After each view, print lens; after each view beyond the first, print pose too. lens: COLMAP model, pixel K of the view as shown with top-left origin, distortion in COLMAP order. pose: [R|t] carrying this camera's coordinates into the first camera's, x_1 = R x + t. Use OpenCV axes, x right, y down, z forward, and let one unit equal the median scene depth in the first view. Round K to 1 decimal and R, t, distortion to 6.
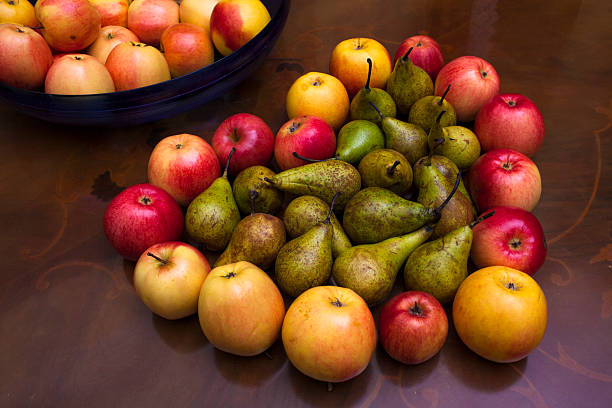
lens RADIAL K [[645.4, 0, 305.9], [0, 645.4, 203.7], [0, 0, 1]] dist [-0.047896, 0.000000]
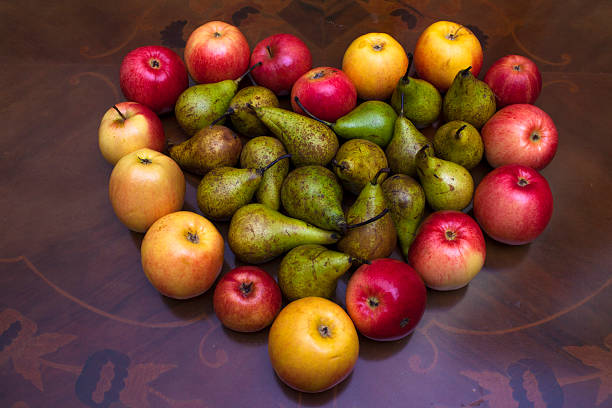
lens RADIAL K [[645.4, 0, 306.0], [0, 645.4, 204.3], [0, 0, 1]] dist [-0.047896, 0.000000]
pose [[0.742966, 0.587818, -0.320111, 0.444751], [-0.500020, 0.805370, 0.318369, -0.292906], [0.444951, -0.076476, 0.892283, 0.100472]]
